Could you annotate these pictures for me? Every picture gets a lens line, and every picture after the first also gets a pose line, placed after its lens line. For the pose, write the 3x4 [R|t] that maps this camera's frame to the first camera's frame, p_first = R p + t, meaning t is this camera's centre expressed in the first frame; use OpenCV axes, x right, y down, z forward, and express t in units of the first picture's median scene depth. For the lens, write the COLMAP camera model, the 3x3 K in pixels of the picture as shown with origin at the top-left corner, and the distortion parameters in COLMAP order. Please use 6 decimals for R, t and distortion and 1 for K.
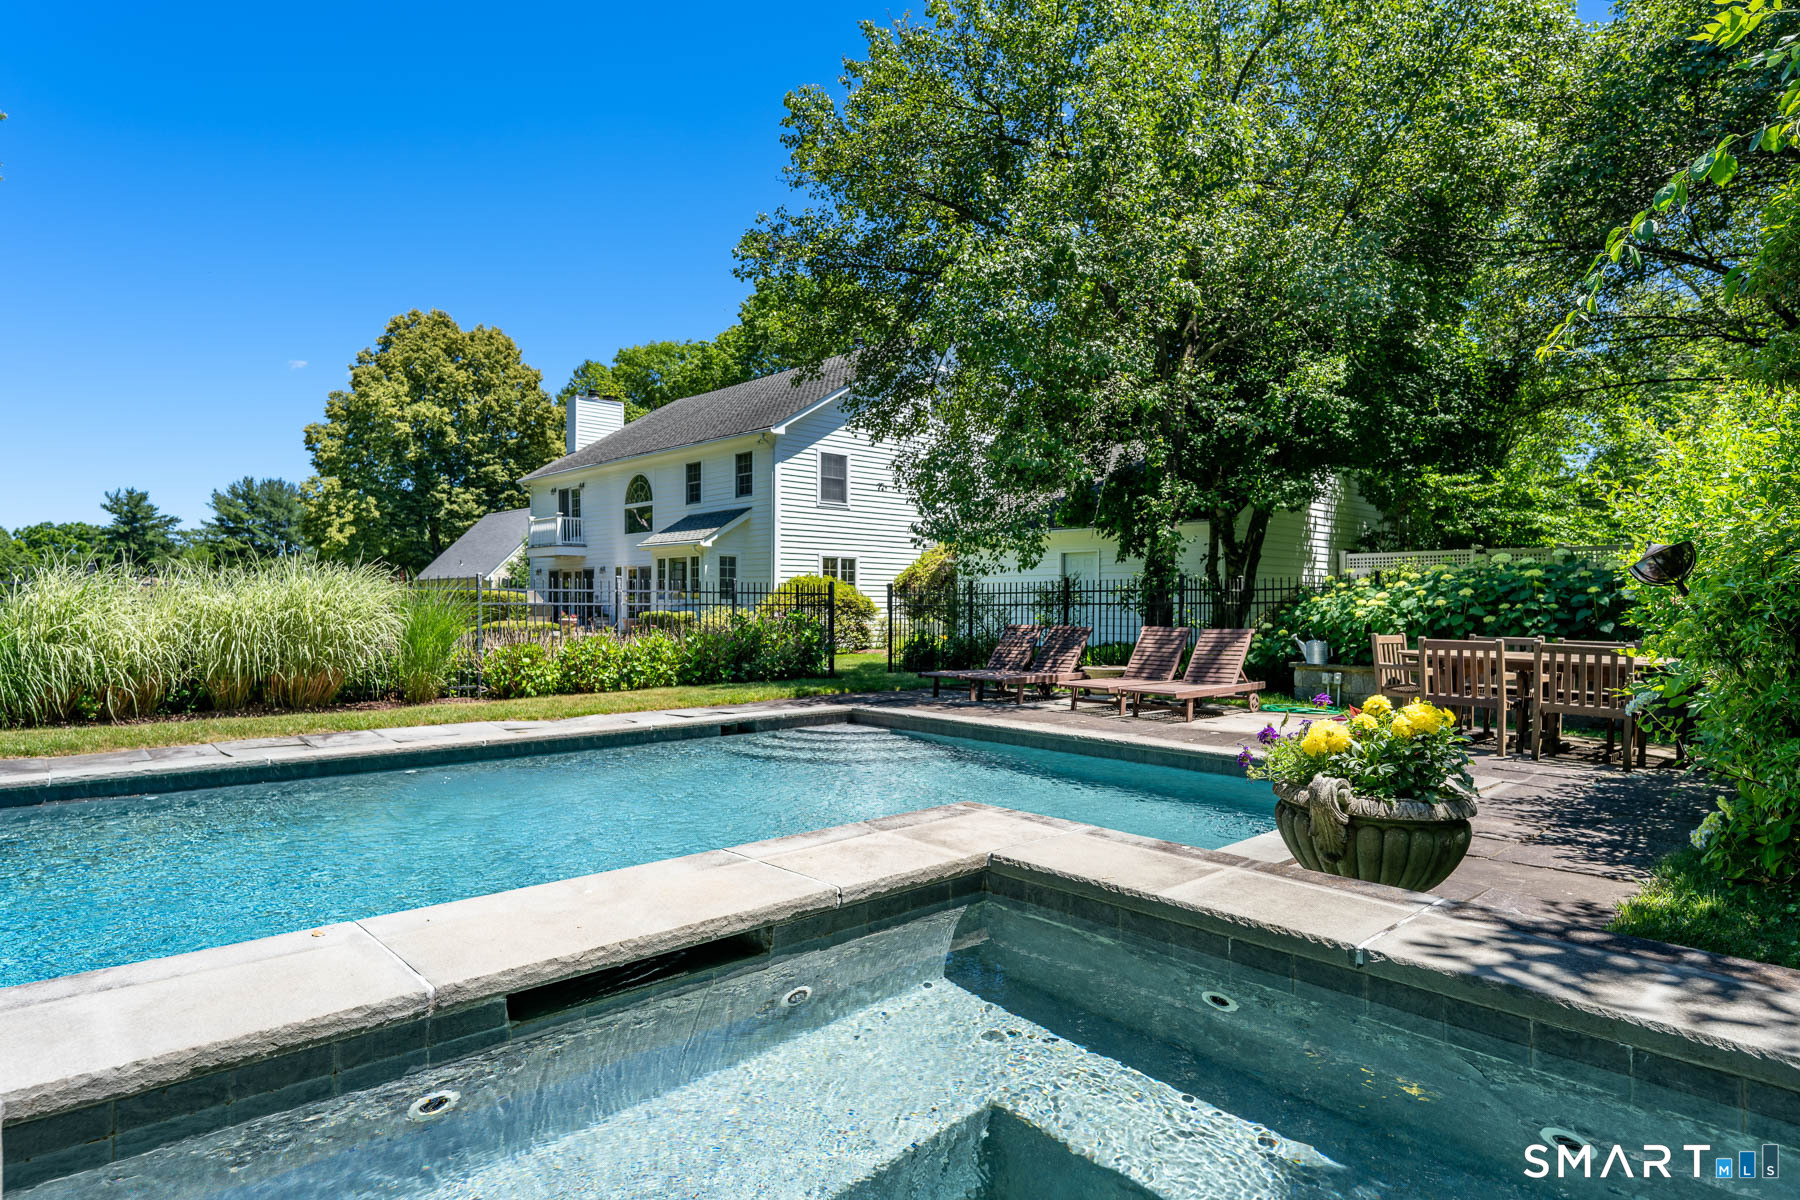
lens RADIAL K [[997.8, 0, 901.1], [0, 997.8, 605.2], [0, 0, 1]] dist [0.013237, -0.001926]
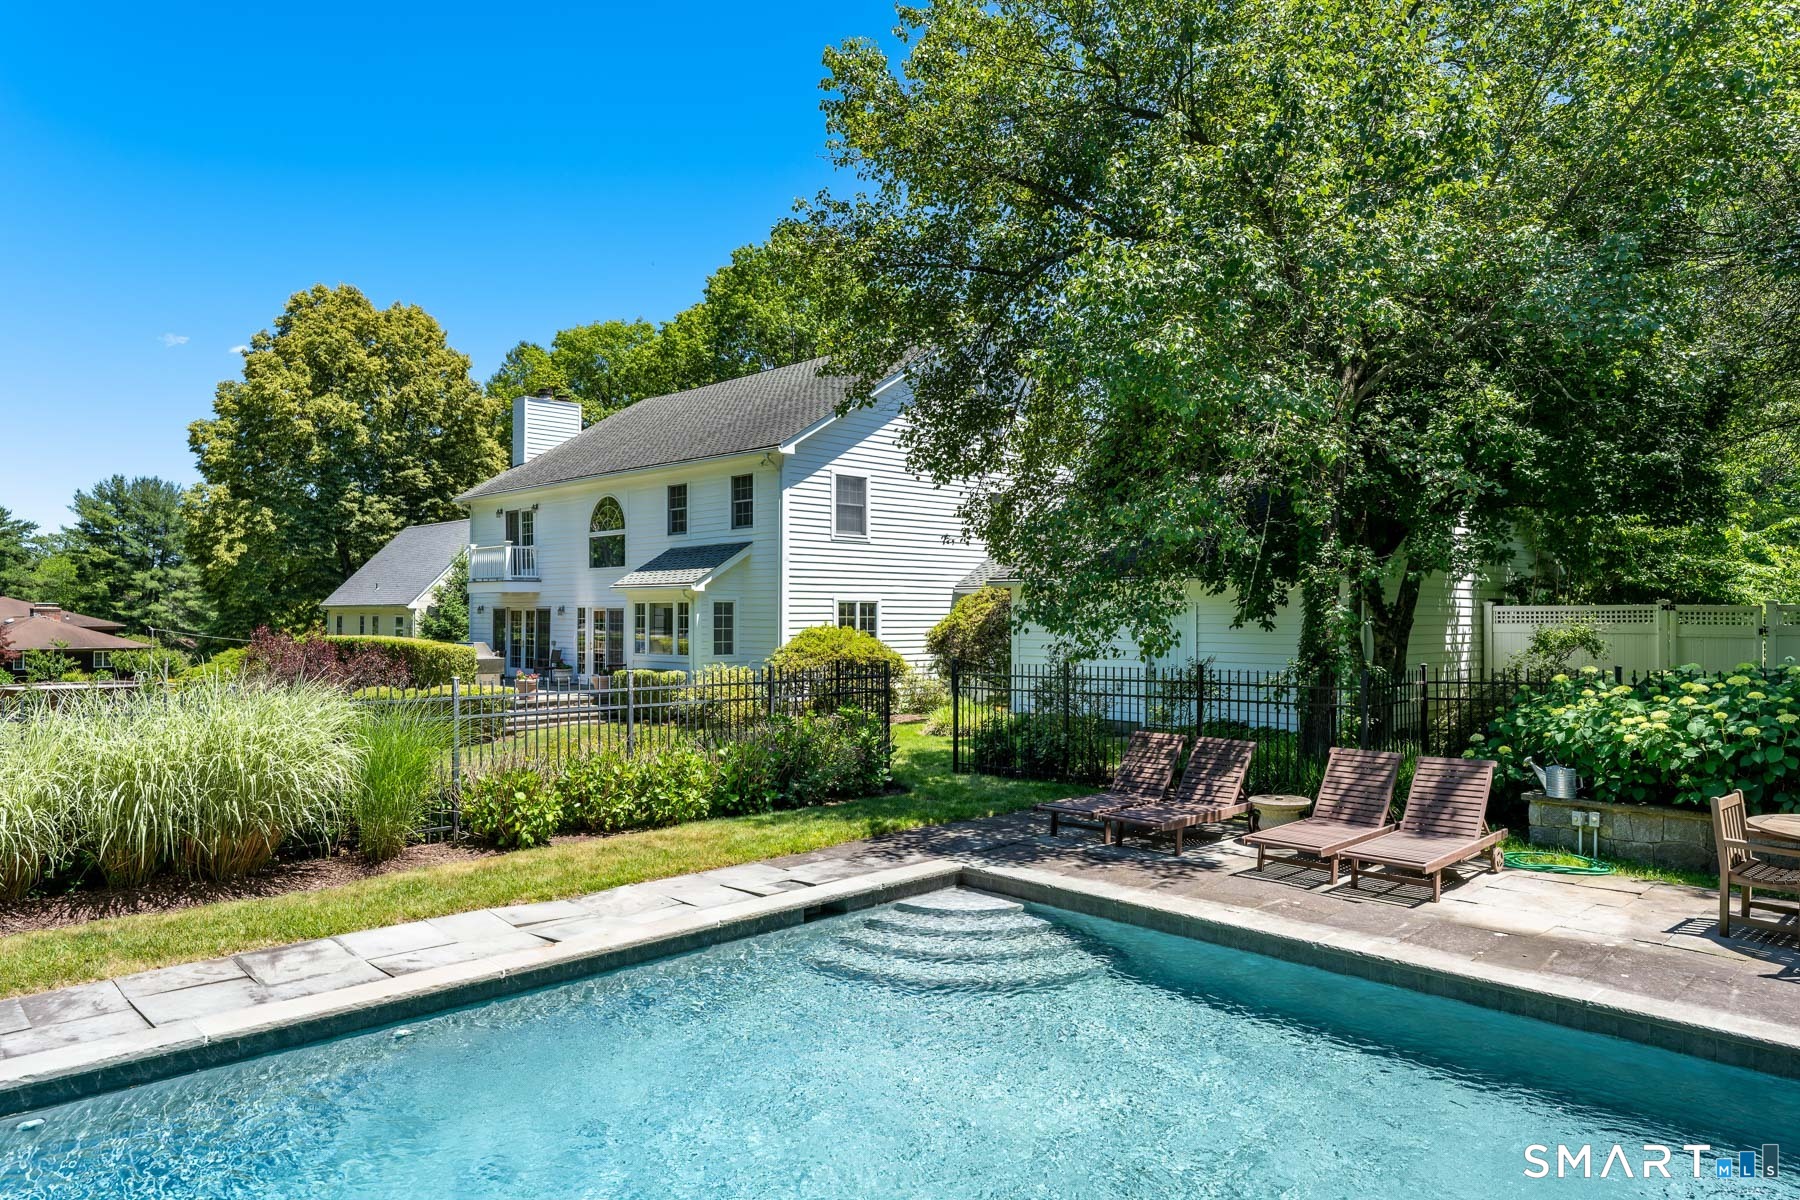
lens RADIAL K [[1140.4, 0, 895.5], [0, 1140.4, 599.1], [0, 0, 1]] dist [0.008798, -0.000062]
pose [[0.999750, -0.005158, 0.021740, -0.083050], [0.005413, 0.999917, -0.011697, -0.062761], [-0.021678, 0.011812, 0.999695, 0.097133]]
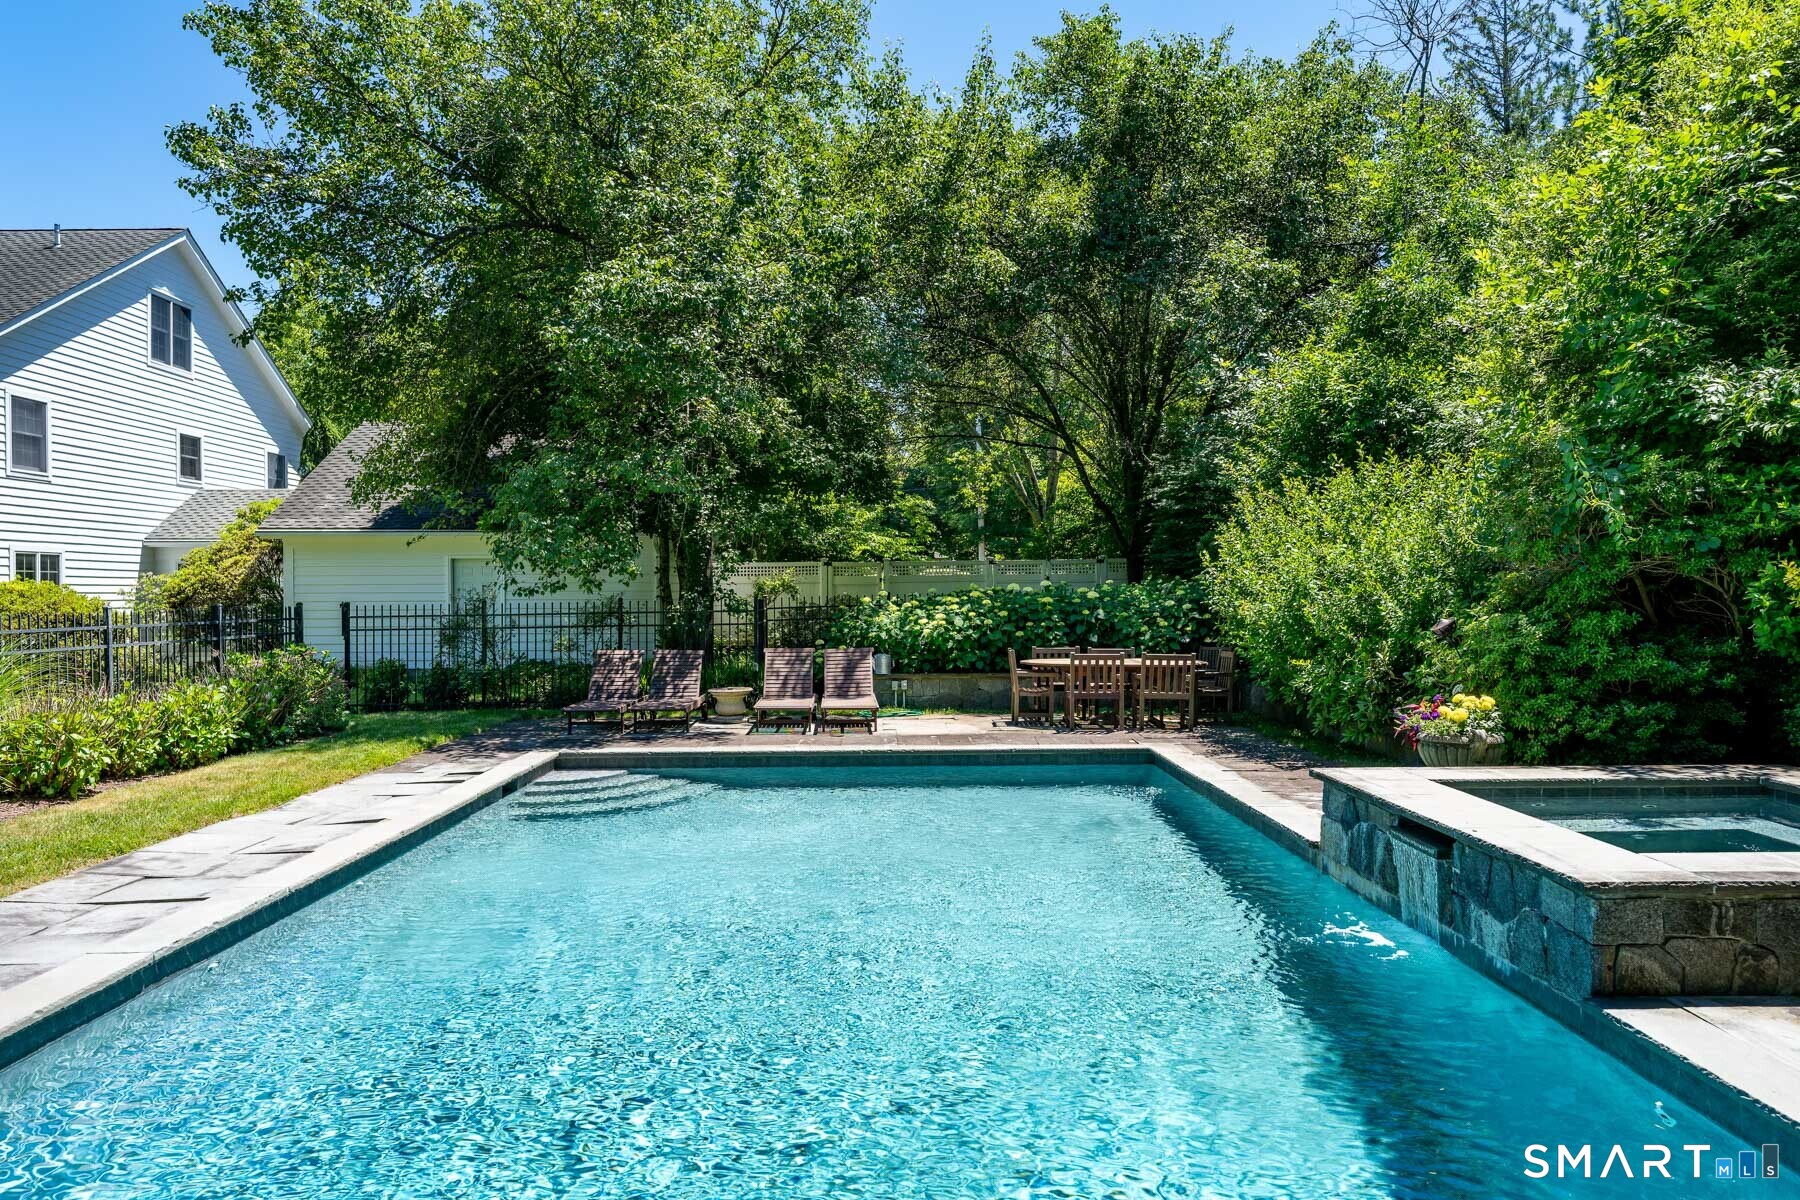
lens RADIAL K [[1213.5, 0, 903.0], [0, 1213.5, 586.0], [0, 0, 1]] dist [0.025742, 0.000419]
pose [[0.671006, -0.007431, 0.741415, -0.462867], [0.009550, 0.999953, 0.001379, -0.034248], [-0.741391, 0.006155, 0.671045, 0.015738]]
